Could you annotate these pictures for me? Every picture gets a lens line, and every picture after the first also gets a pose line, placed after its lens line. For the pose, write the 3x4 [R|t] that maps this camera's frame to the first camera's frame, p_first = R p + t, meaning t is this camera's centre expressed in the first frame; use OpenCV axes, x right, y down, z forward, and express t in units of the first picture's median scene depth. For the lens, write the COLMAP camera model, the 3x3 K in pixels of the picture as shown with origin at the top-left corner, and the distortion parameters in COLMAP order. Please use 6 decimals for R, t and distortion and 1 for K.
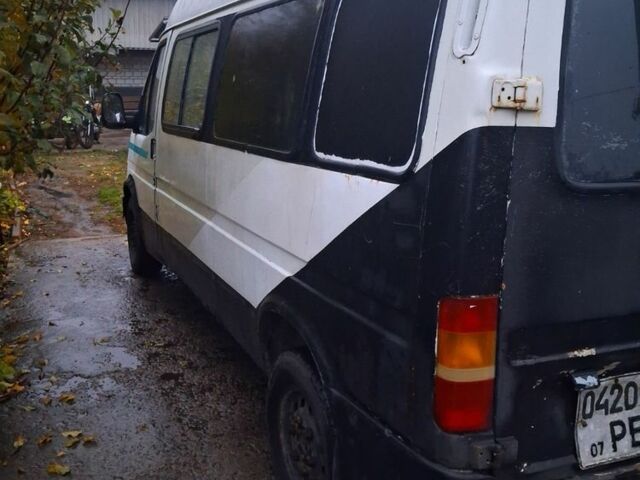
lens RADIAL K [[653.8, 0, 320.0], [0, 653.8, 240.0], [0, 0, 1]] dist [0.123733, -0.211909]
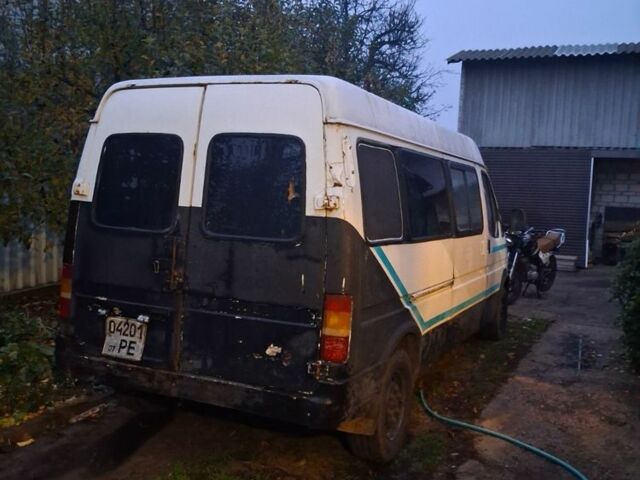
lens RADIAL K [[653.8, 0, 320.0], [0, 653.8, 240.0], [0, 0, 1]] dist [0.123733, -0.211909]
pose [[0.633304, 0.063924, -0.771258, 2.512978], [-0.193645, 0.977970, -0.077952, 0.002321], [0.749284, 0.198717, 0.631731, 0.067128]]
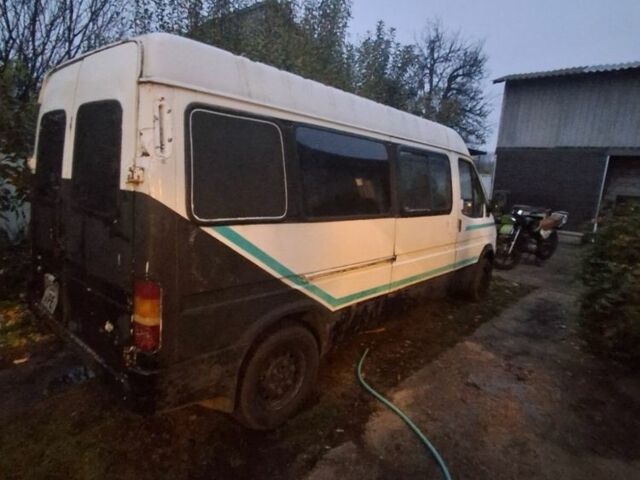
lens RADIAL K [[384.9, 0, 320.8], [0, 384.9, 248.7], [0, 0, 1]] dist [0.003873, 0.001603]
pose [[0.397422, 0.178554, -0.900096, 2.166048], [-0.246610, 0.965583, 0.082659, -0.266281], [0.883877, 0.189122, 0.427778, 1.268458]]
